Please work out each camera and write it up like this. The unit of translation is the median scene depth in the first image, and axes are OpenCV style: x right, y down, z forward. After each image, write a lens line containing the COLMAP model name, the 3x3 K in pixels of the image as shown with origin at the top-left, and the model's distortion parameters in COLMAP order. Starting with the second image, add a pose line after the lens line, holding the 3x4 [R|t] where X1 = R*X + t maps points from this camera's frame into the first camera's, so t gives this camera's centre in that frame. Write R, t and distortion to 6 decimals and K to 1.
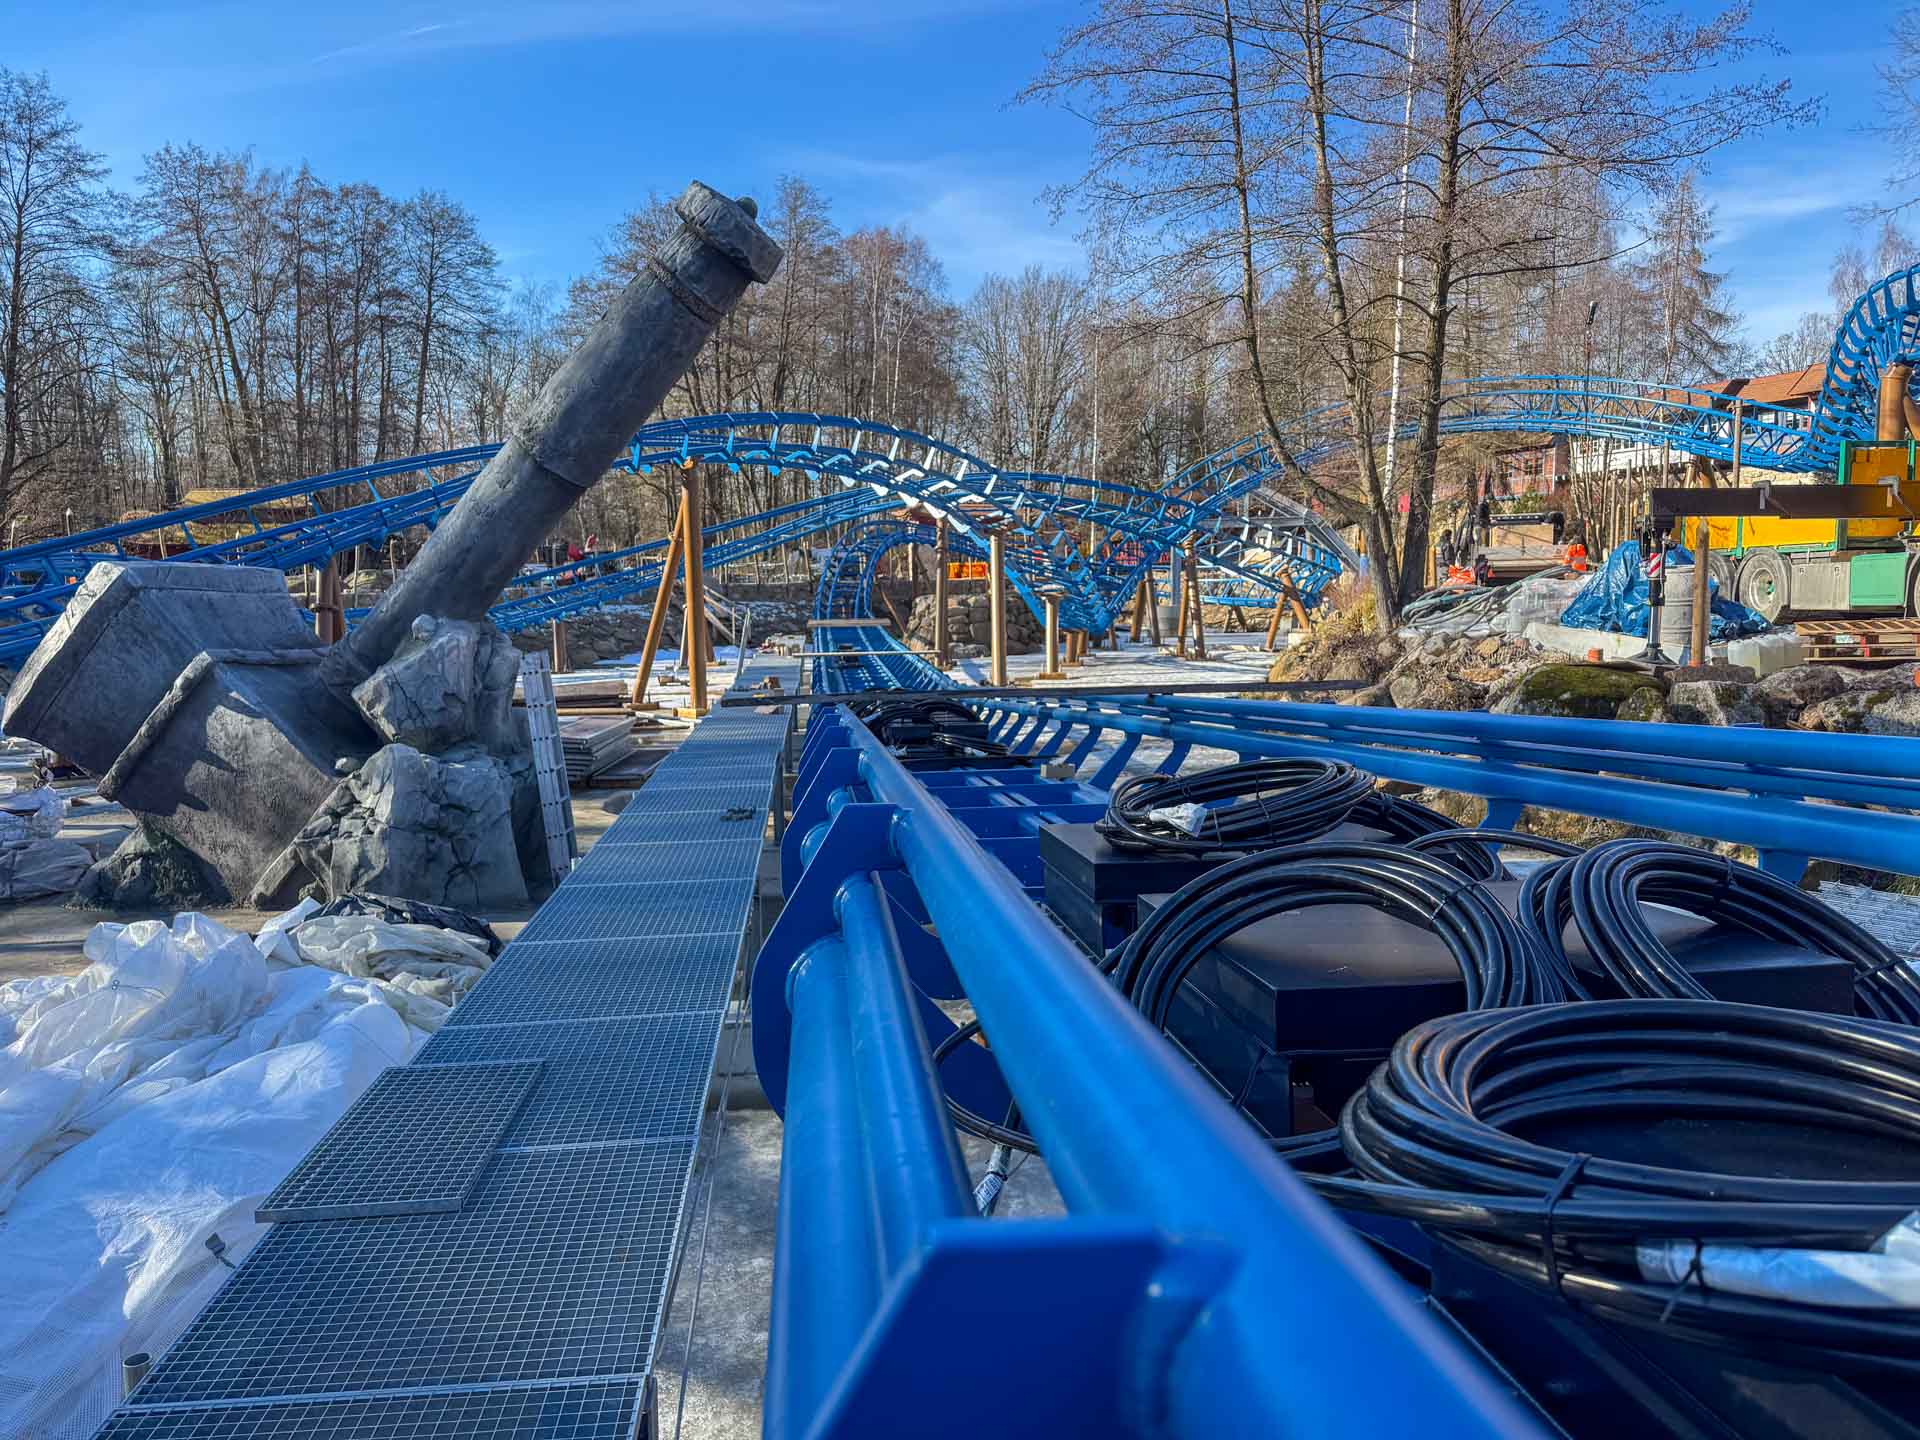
lens RADIAL K [[1348.2, 0, 960.0], [0, 1348.2, 720.0], [0, 0, 1]] dist [0.100606, -0.192687]
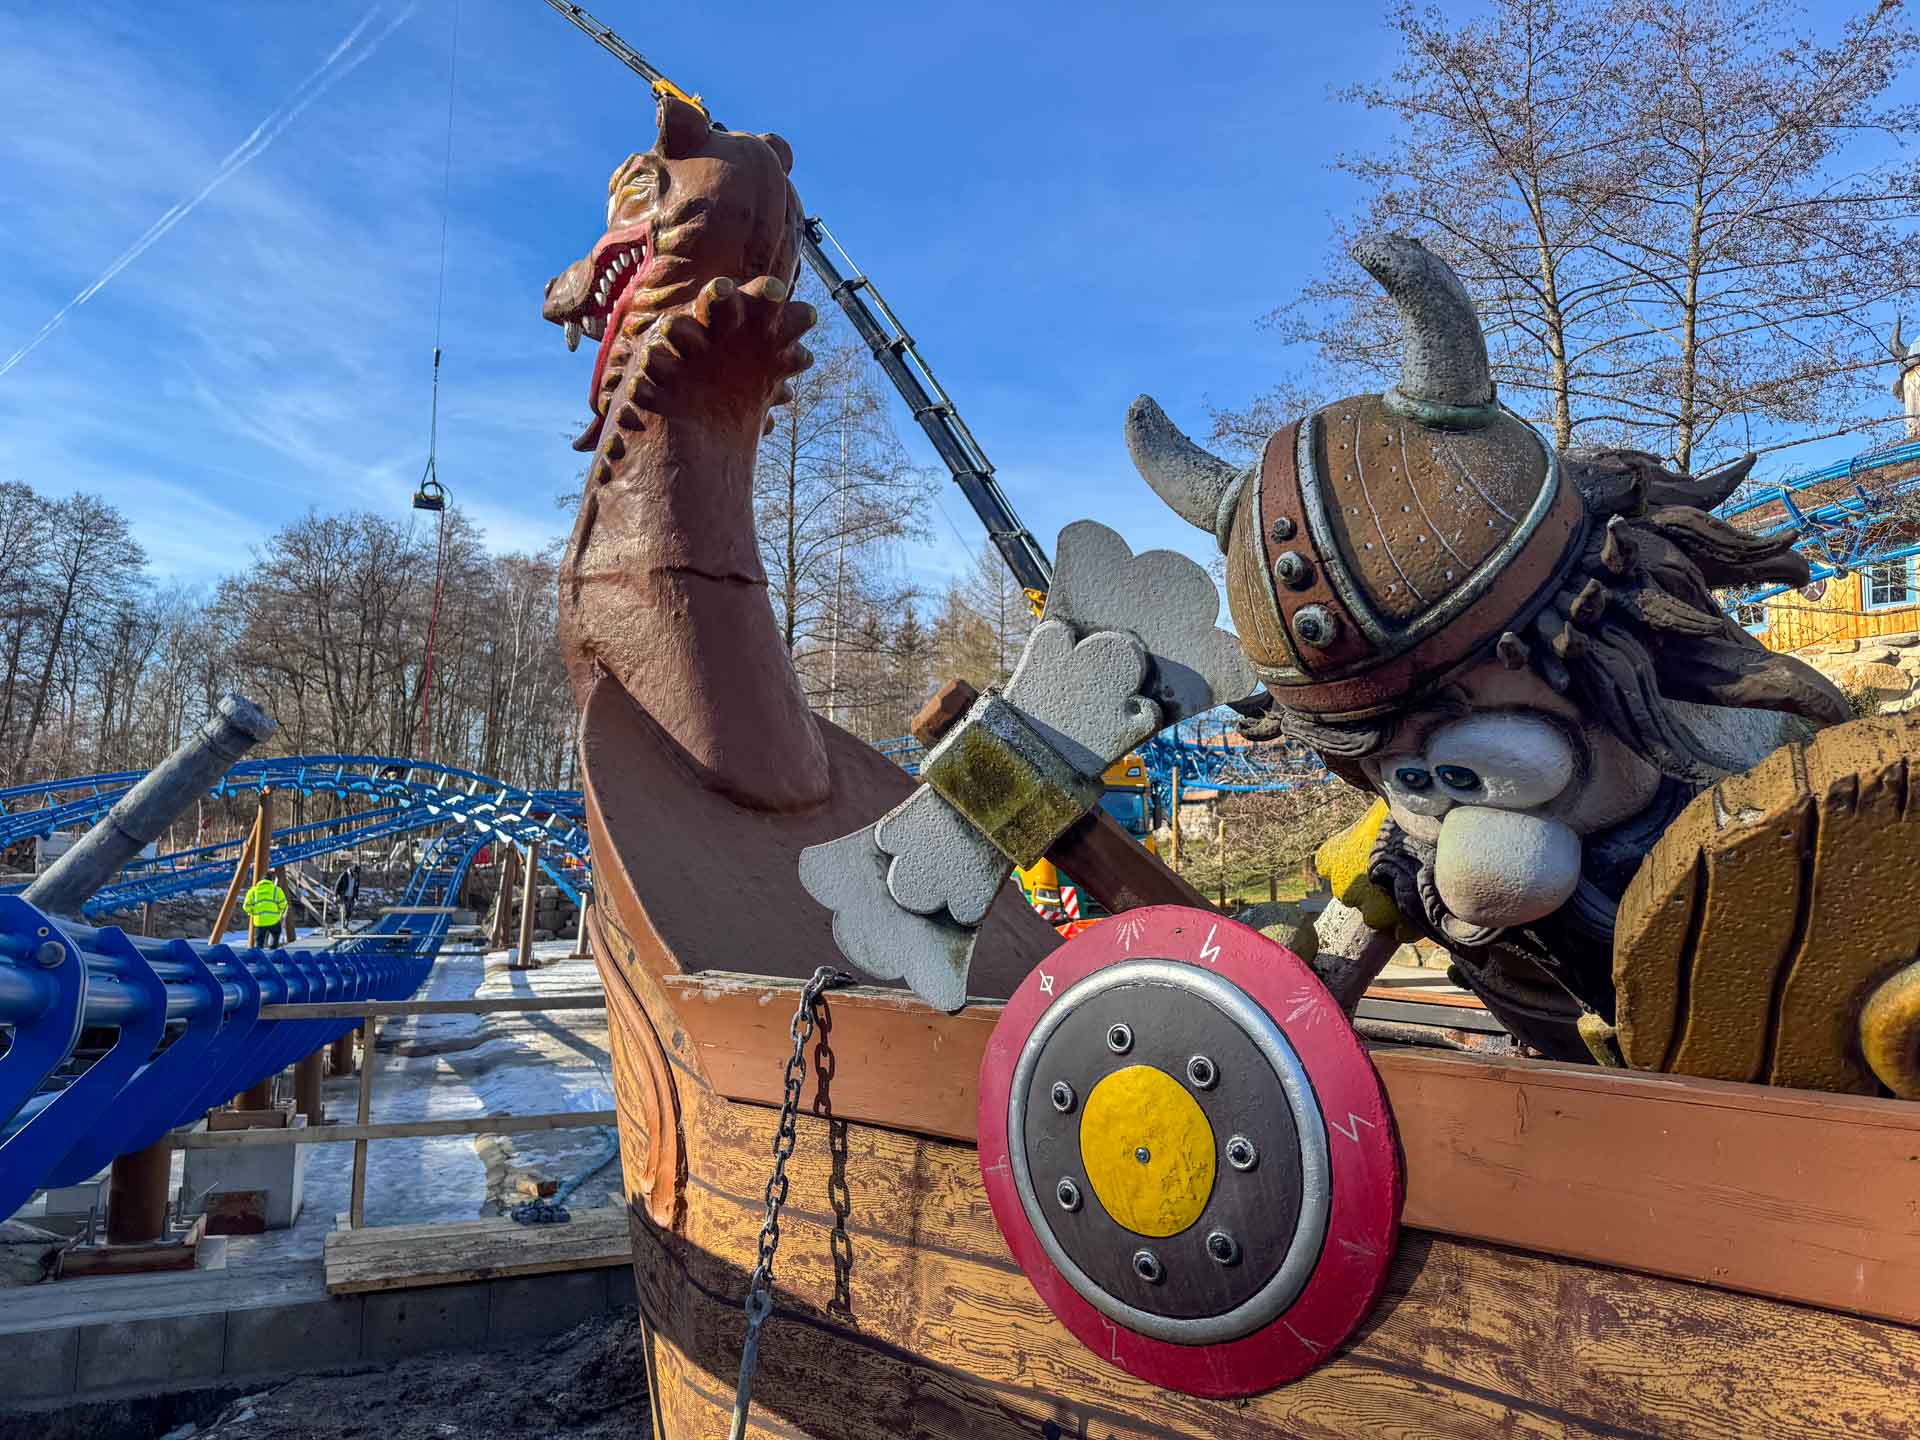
lens RADIAL K [[1295.6, 0, 907.3], [0, 1295.6, 708.8], [0, 0, 1]] dist [0.090209, -0.095684]
pose [[0.975732, 0.059590, 0.210705, 0.064313], [-0.011010, 0.974392, -0.224585, 0.007982], [-0.218692, 0.216814, 0.951402, -0.182763]]
